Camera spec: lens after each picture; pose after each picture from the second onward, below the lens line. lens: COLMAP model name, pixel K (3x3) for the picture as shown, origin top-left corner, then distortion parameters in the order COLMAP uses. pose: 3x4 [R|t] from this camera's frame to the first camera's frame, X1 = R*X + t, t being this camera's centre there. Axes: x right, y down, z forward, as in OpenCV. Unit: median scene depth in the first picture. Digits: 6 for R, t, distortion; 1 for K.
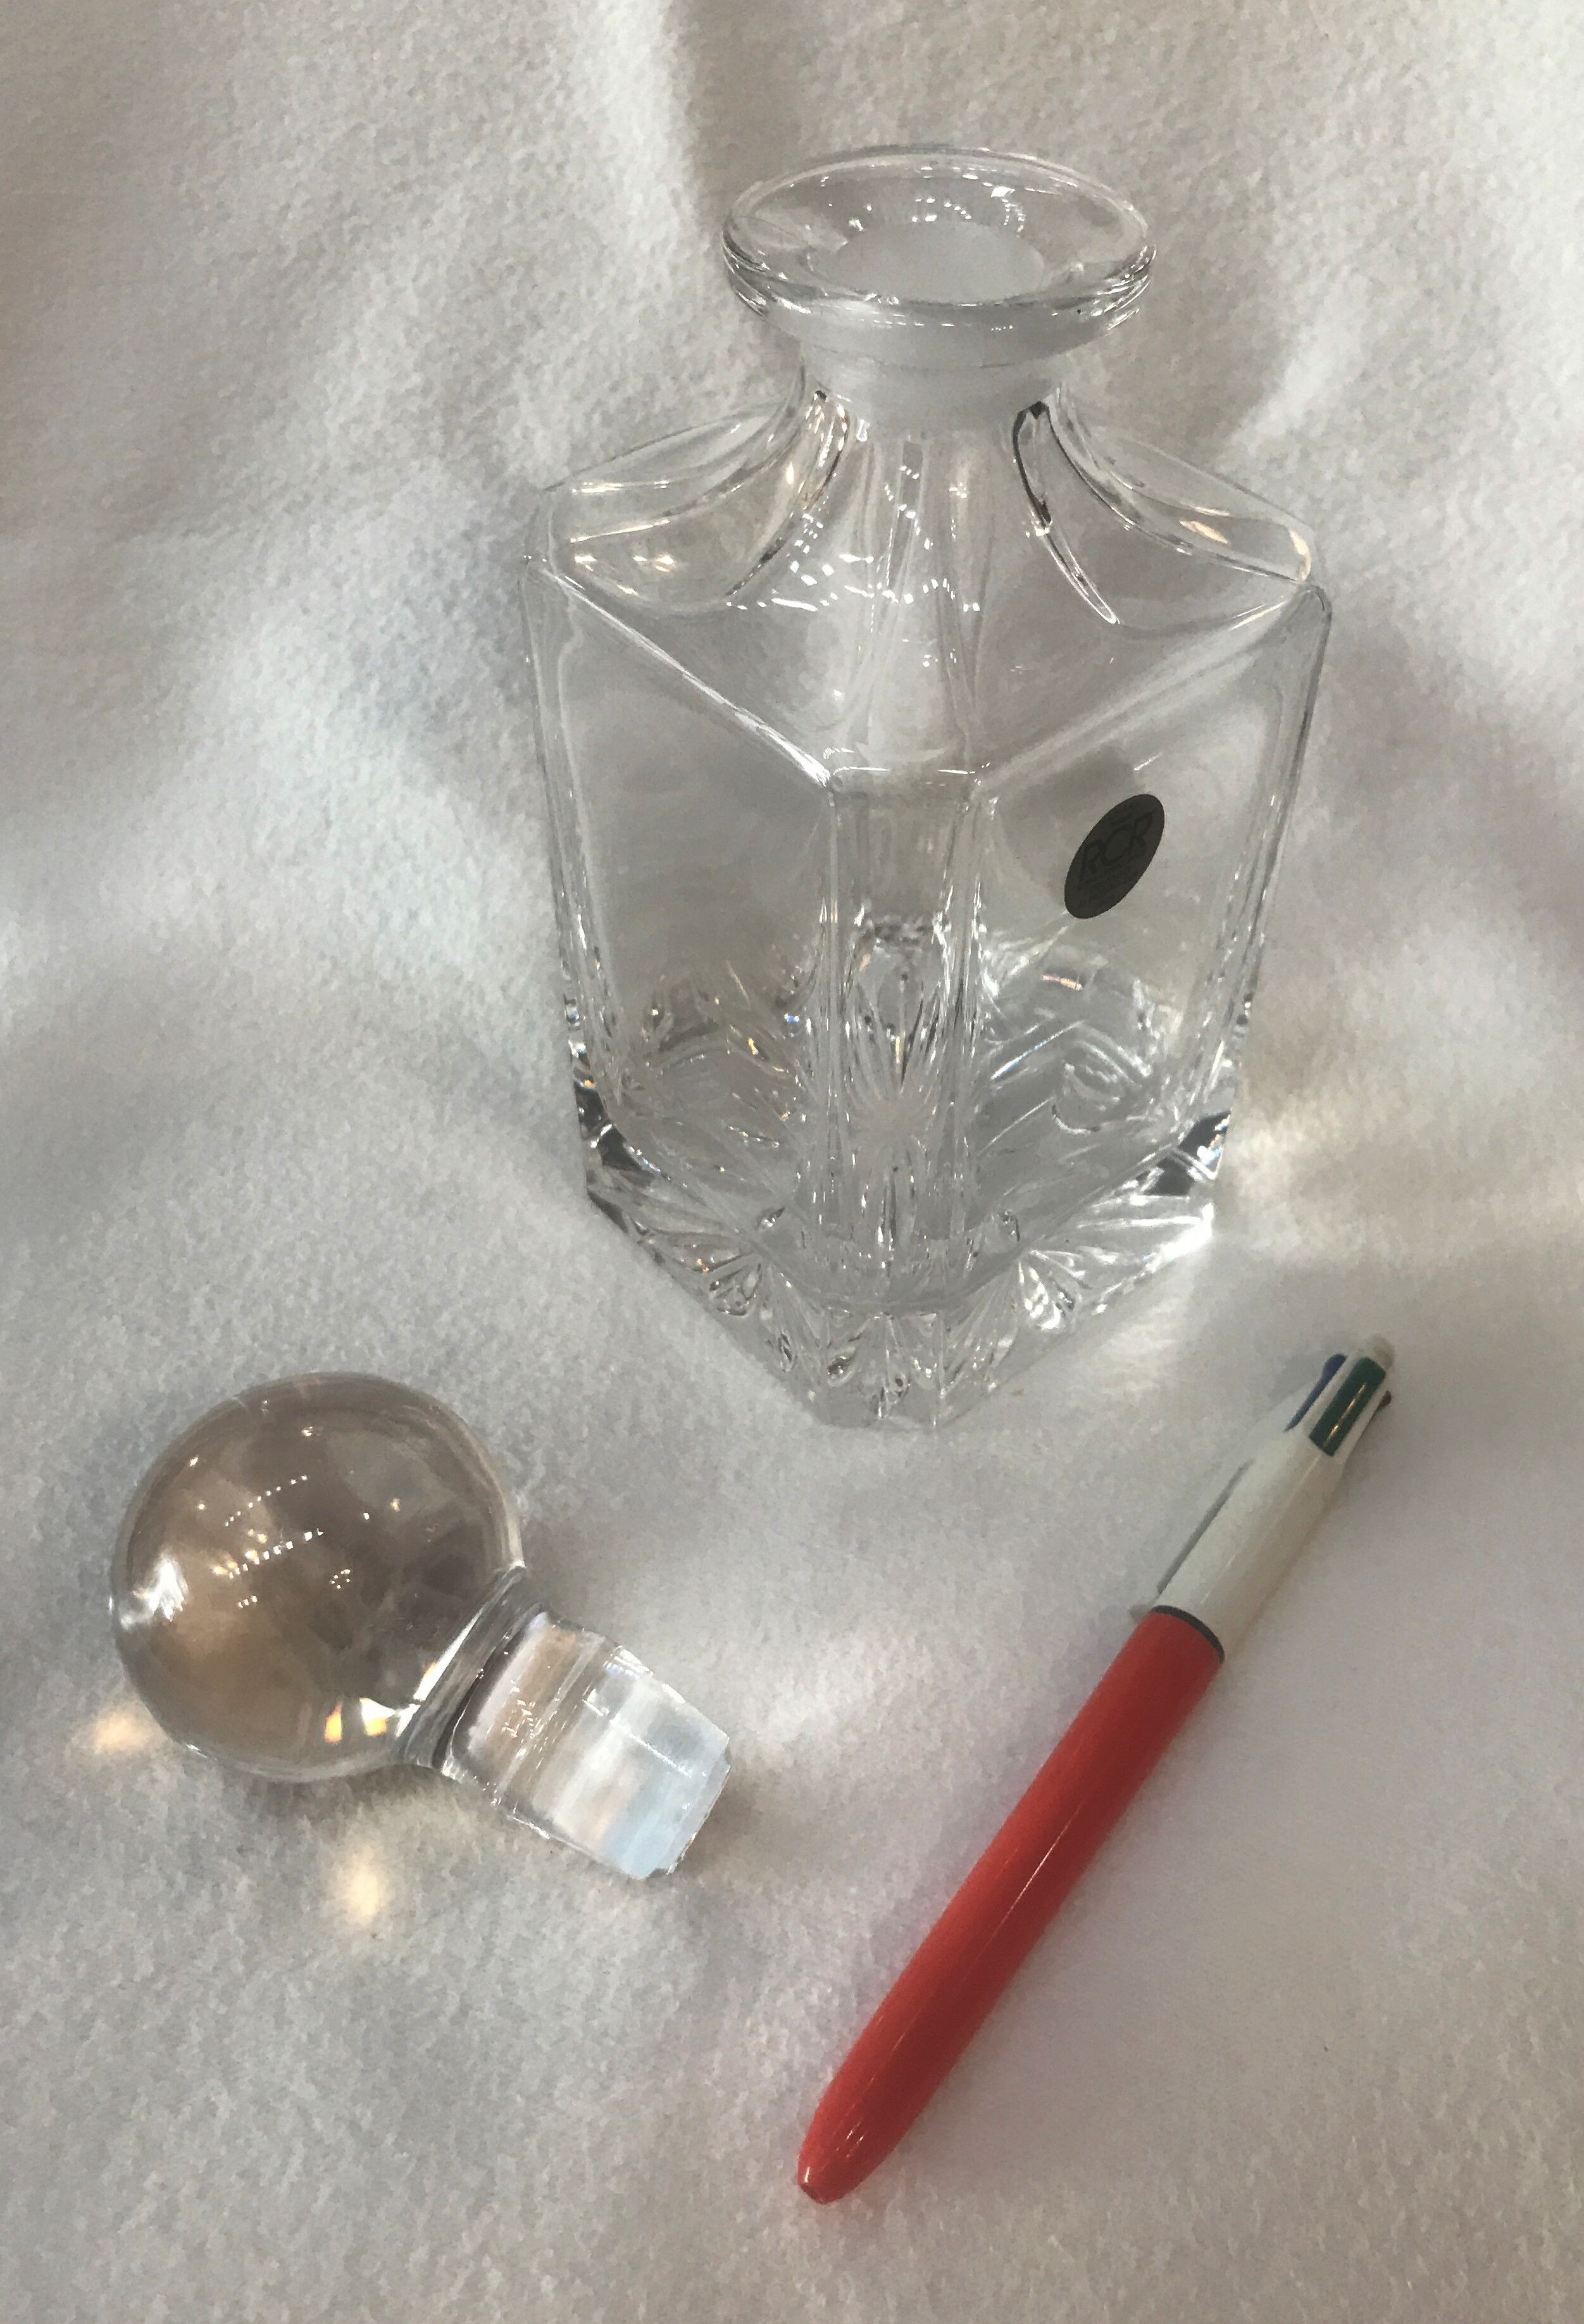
lens RADIAL K [[2011.6, 0, 903.4], [0, 2011.6, 1102.7], [0, 0, 1]] dist [0.002471, -0.089950]
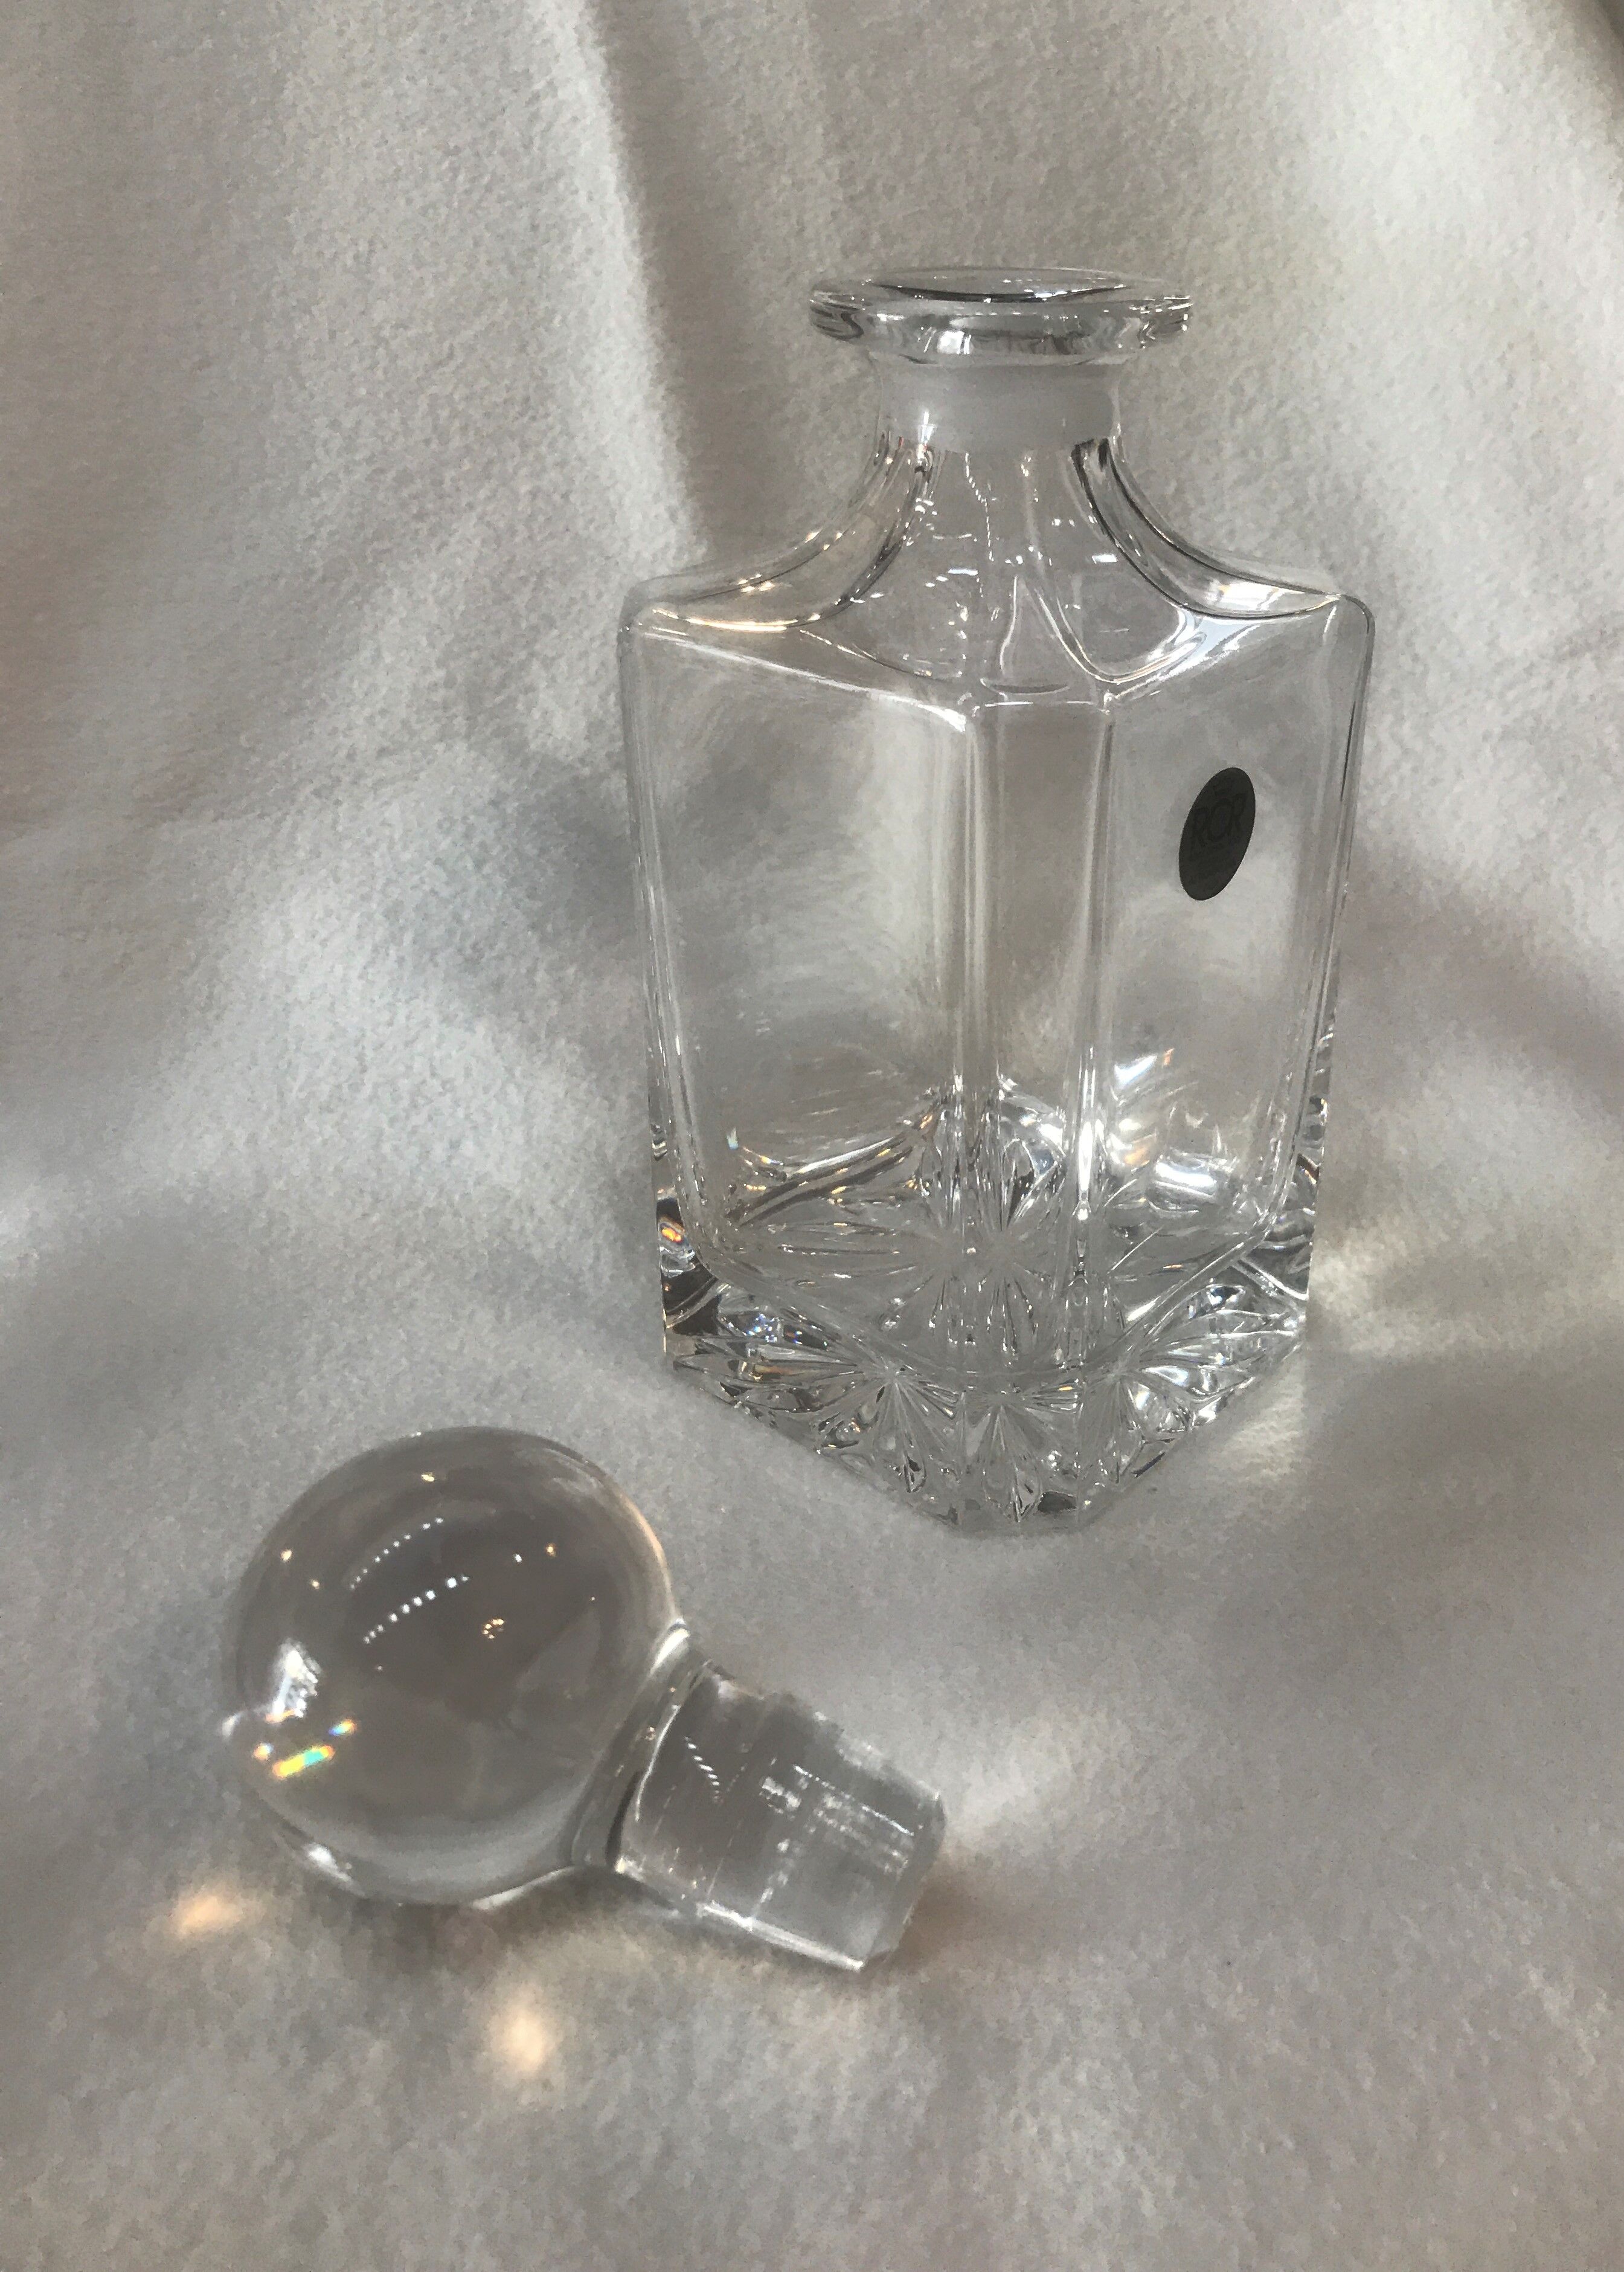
lens RADIAL K [[1934.2, 0, 968.0], [0, 1934.2, 1050.0], [0, 0, 1]] dist [-0.017348, -0.014419]
pose [[0.990162, -0.079978, 0.114814, -0.100736], [0.112211, 0.944059, -0.310098, 0.189376], [-0.083591, 0.319930, 0.943746, 0.067054]]
